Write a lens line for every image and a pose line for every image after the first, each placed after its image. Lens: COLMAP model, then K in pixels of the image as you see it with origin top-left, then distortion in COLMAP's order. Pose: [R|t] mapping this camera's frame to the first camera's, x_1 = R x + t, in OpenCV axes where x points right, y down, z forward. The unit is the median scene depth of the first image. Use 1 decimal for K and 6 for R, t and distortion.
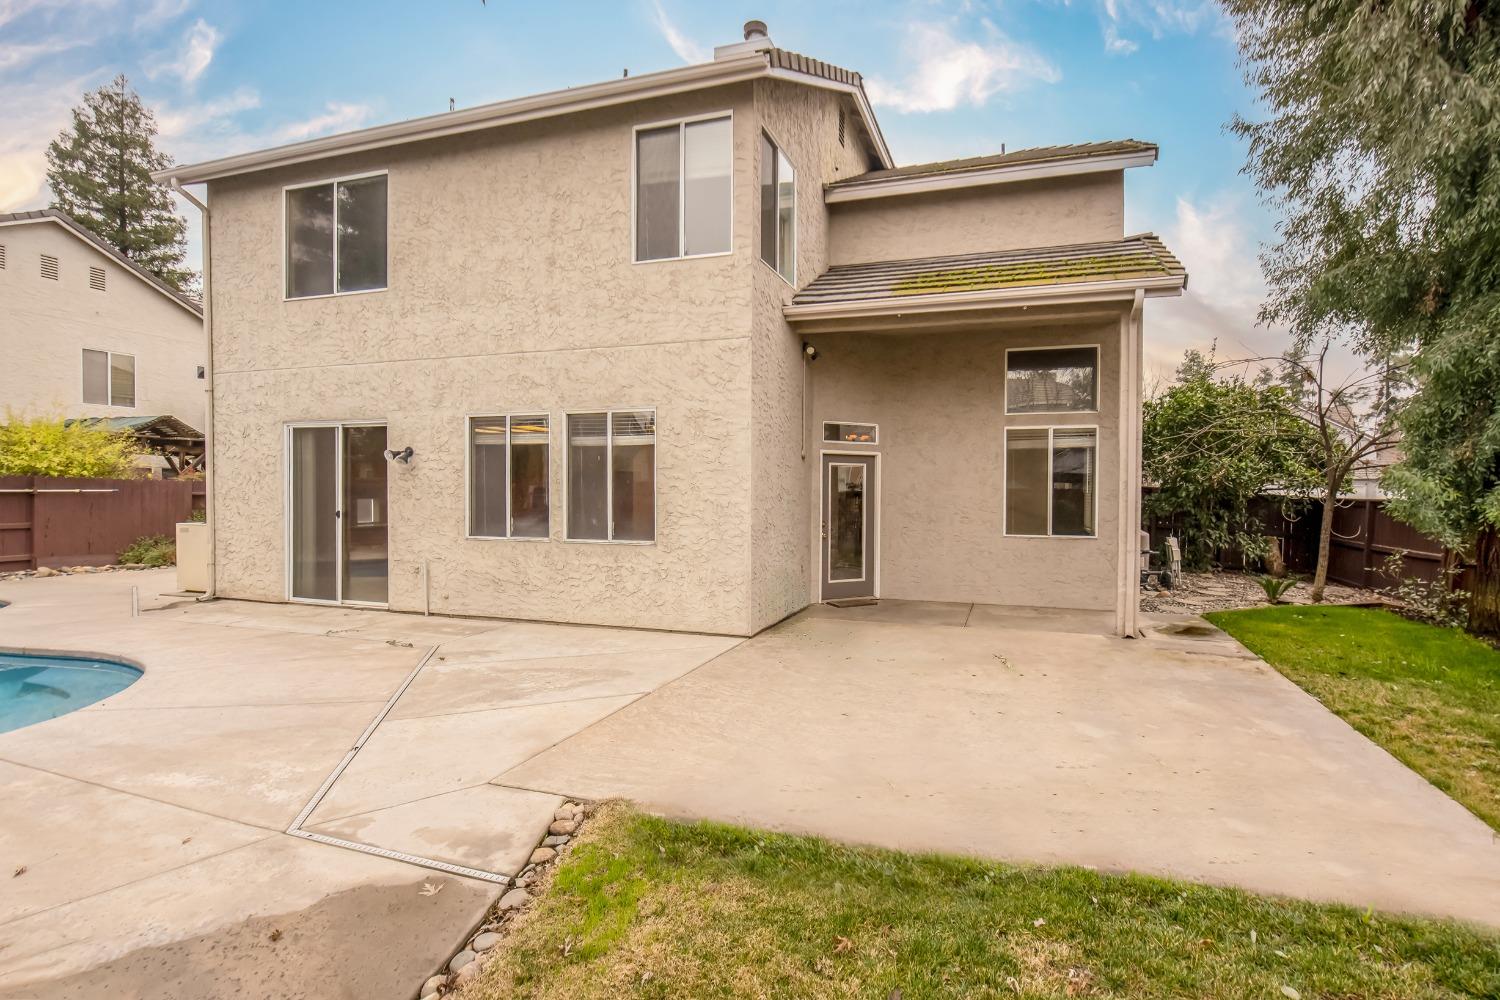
lens RADIAL K [[700.1, 0, 806.4], [0, 700.1, 505.0], [0, 0, 1]] dist [-0.011936, -0.000701]
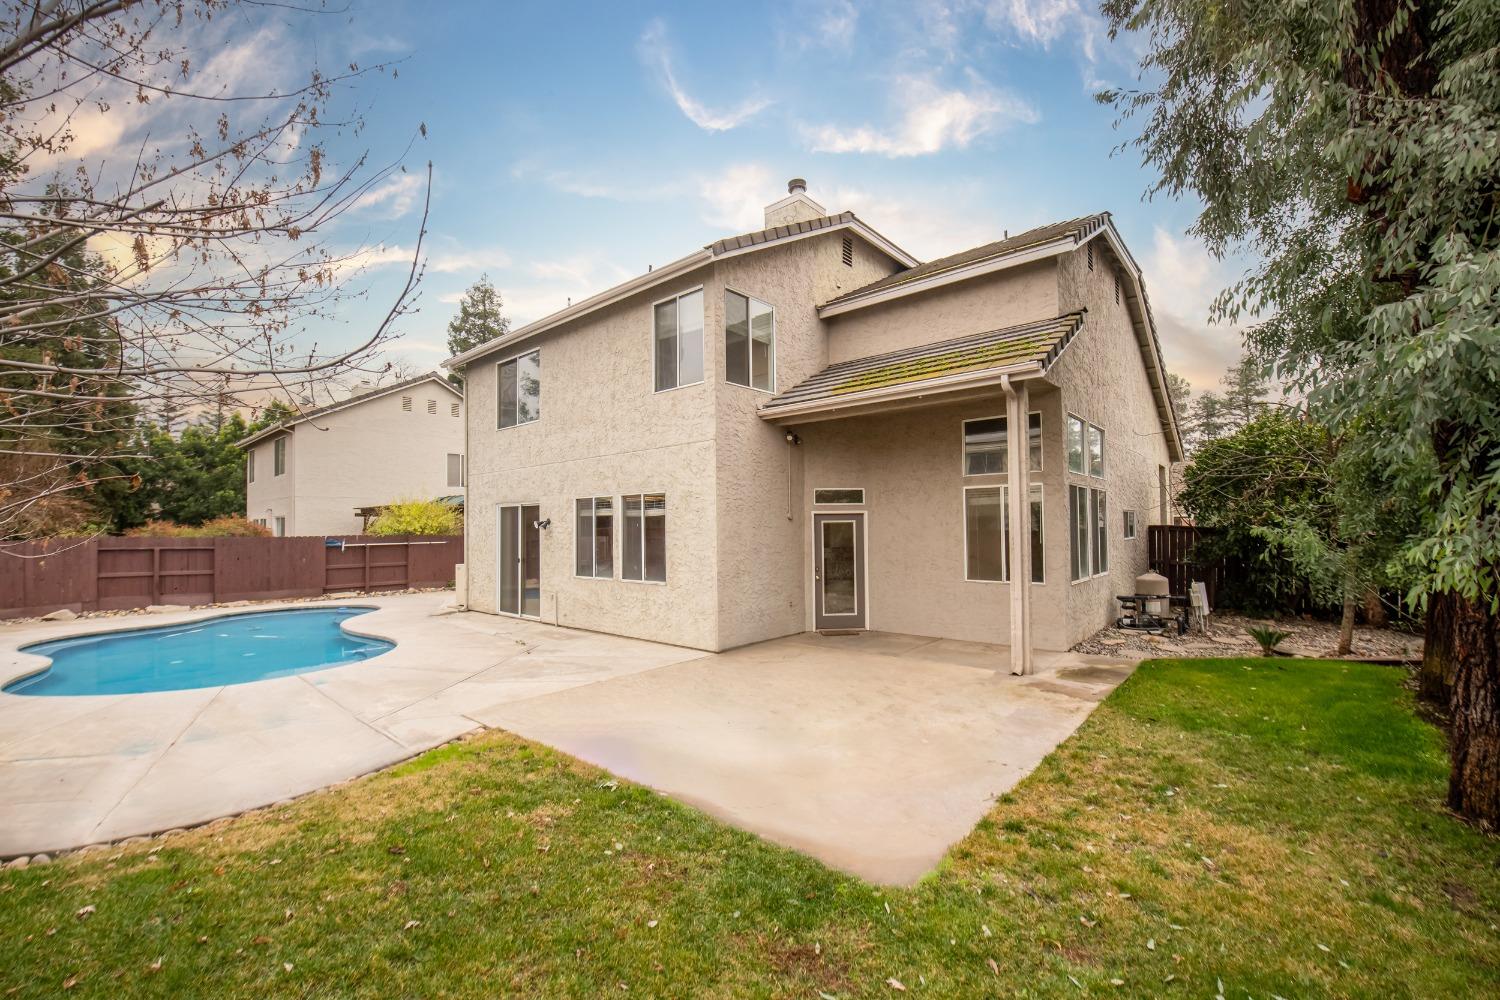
lens RADIAL K [[630.4, 0, 748.8], [0, 630.4, 507.9], [0, 0, 1]] dist [-0.023924, -0.000266]
pose [[0.910530, -0.030192, -0.412340, 0.430736], [0.010678, 0.998715, -0.049549, -0.031635], [0.413306, 0.040713, 0.909682, -0.110319]]
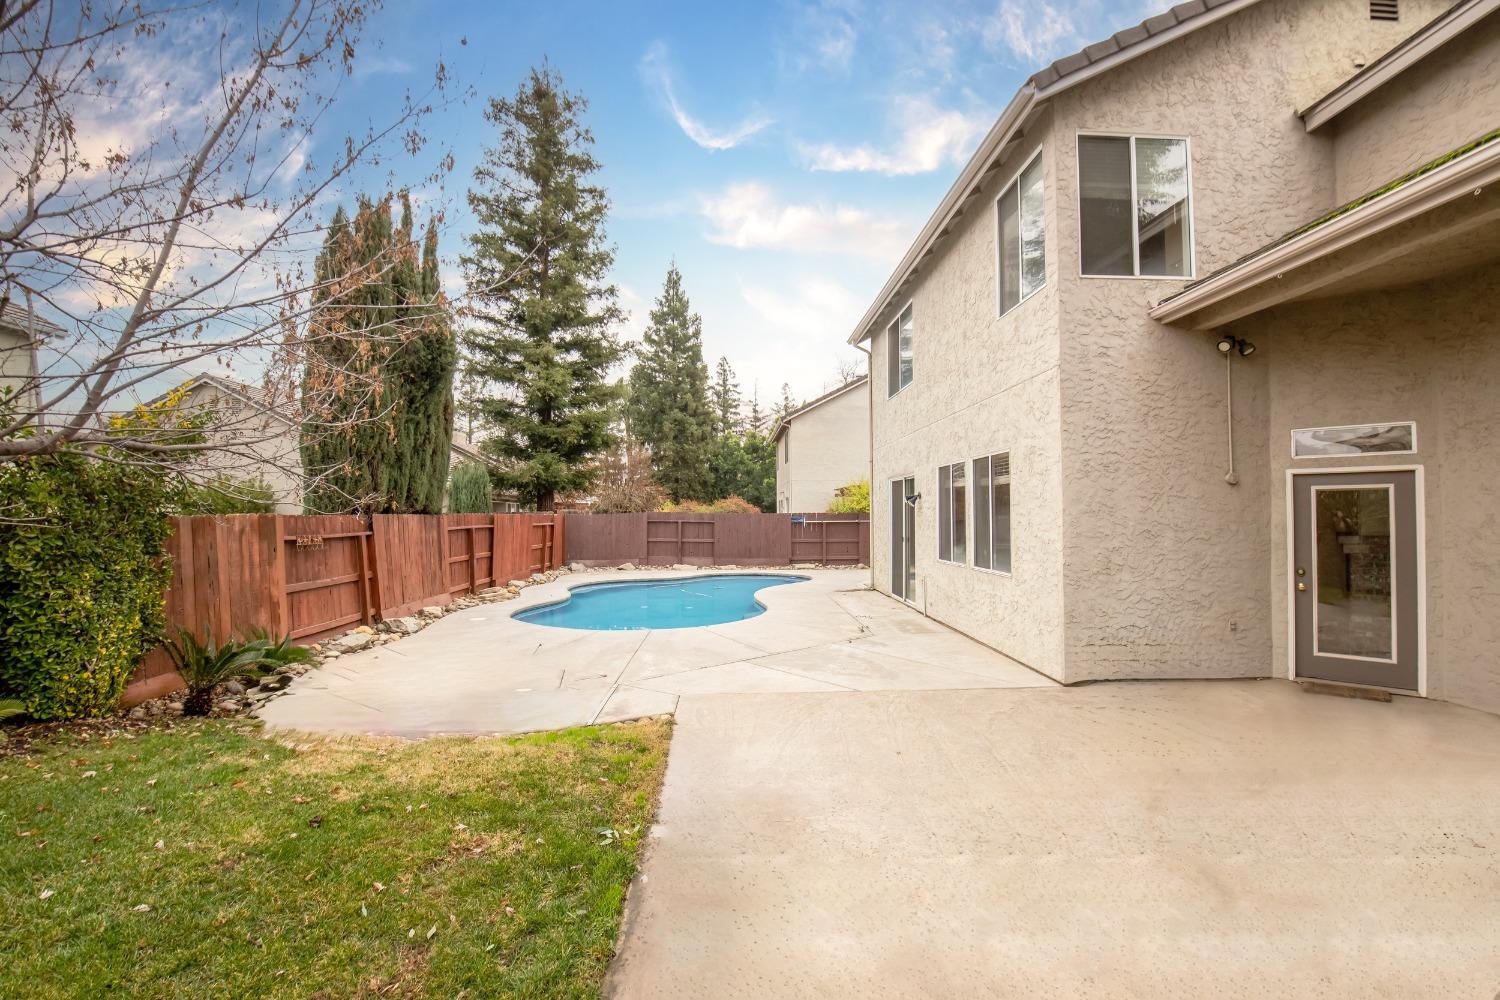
lens RADIAL K [[629.5, 0, 750.0], [0, 629.5, 500.0], [0, 0, 1]] dist [-0.028993, -0.000189]
pose [[0.318427, -0.030209, -0.947466, 0.496664], [-0.011866, 0.999287, -0.035849, -0.018922], [0.947873, 0.022658, 0.317842, 0.287002]]
